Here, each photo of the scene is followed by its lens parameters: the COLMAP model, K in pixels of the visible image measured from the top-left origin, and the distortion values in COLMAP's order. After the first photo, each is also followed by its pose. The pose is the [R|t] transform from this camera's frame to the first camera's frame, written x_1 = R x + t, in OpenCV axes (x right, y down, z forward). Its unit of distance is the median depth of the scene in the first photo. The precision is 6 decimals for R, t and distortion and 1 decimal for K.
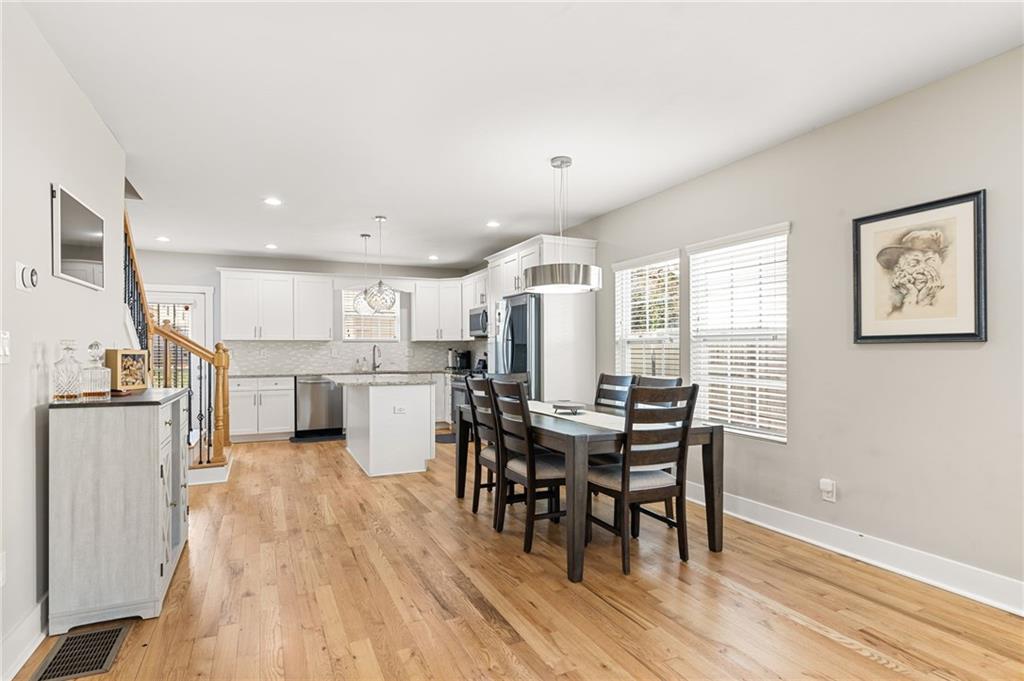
lens RADIAL K [[562.1, 0, 519.4], [0, 562.1, 350.7], [0, 0, 1]] dist [-0.006360, -0.002990]
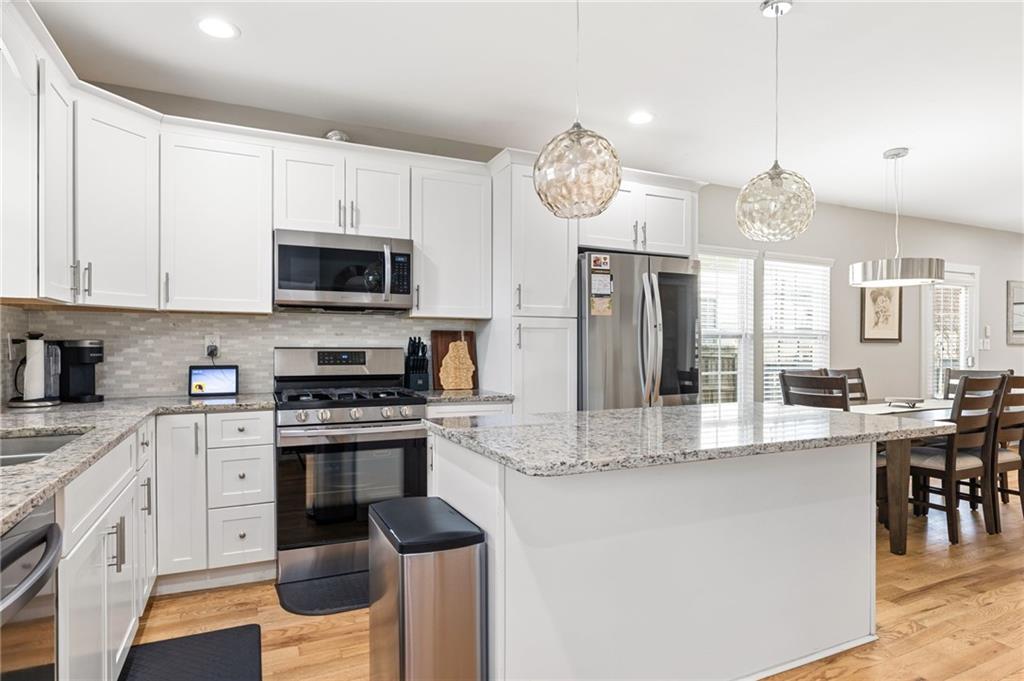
lens RADIAL K [[562.1, 0, 510.8], [0, 562.1, 347.2], [0, 0, 1]] dist [-0.006360, -0.002990]
pose [[-0.006865, 0.003572, 0.999970, -0.465820], [-0.002610, 0.999990, -0.003590, 0.004653], [-0.999973, -0.002635, -0.006856, 0.867188]]
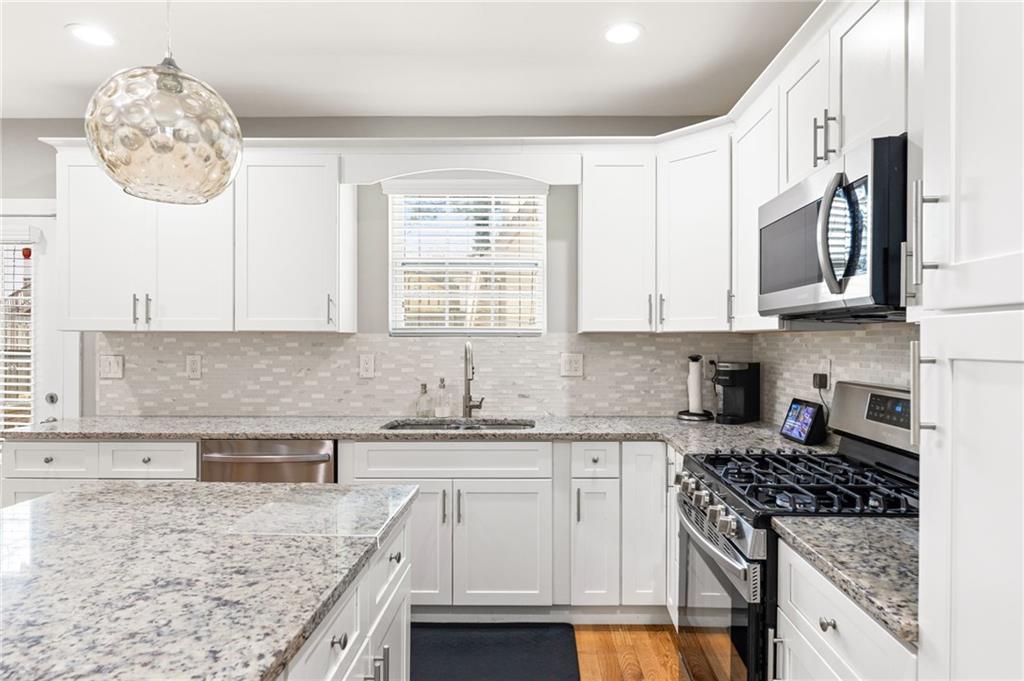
lens RADIAL K [[592.1, 0, 540.6], [0, 592.1, 341.0], [0, 0, 1]] dist [-0.010004, -0.000288]
pose [[0.906219, 0.007473, -0.422742, -0.066817], [-0.005820, 0.999970, 0.005202, -0.015179], [0.422768, -0.002254, 0.906235, 0.738570]]
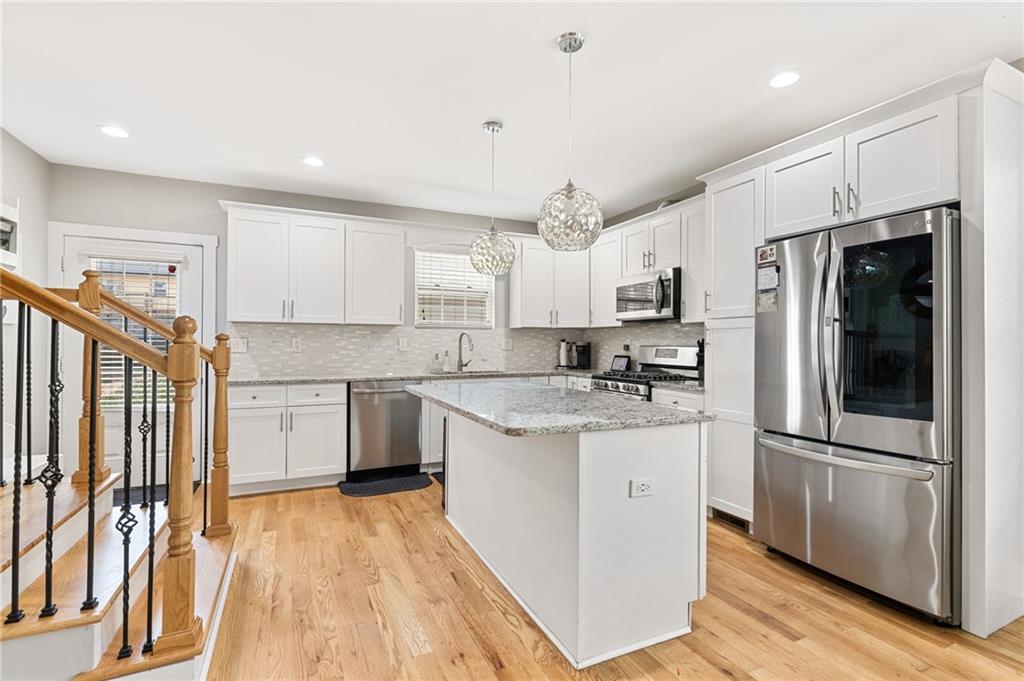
lens RADIAL K [[478.2, 0, 510.0], [0, 478.2, 337.7], [0, 0, 1]] dist [-0.003960, 0.000247]
pose [[0.999953, 0.008734, 0.004199, -0.217489], [-0.008691, 0.999909, -0.010297, 0.001199], [-0.004289, 0.010260, 0.999938, 0.460778]]
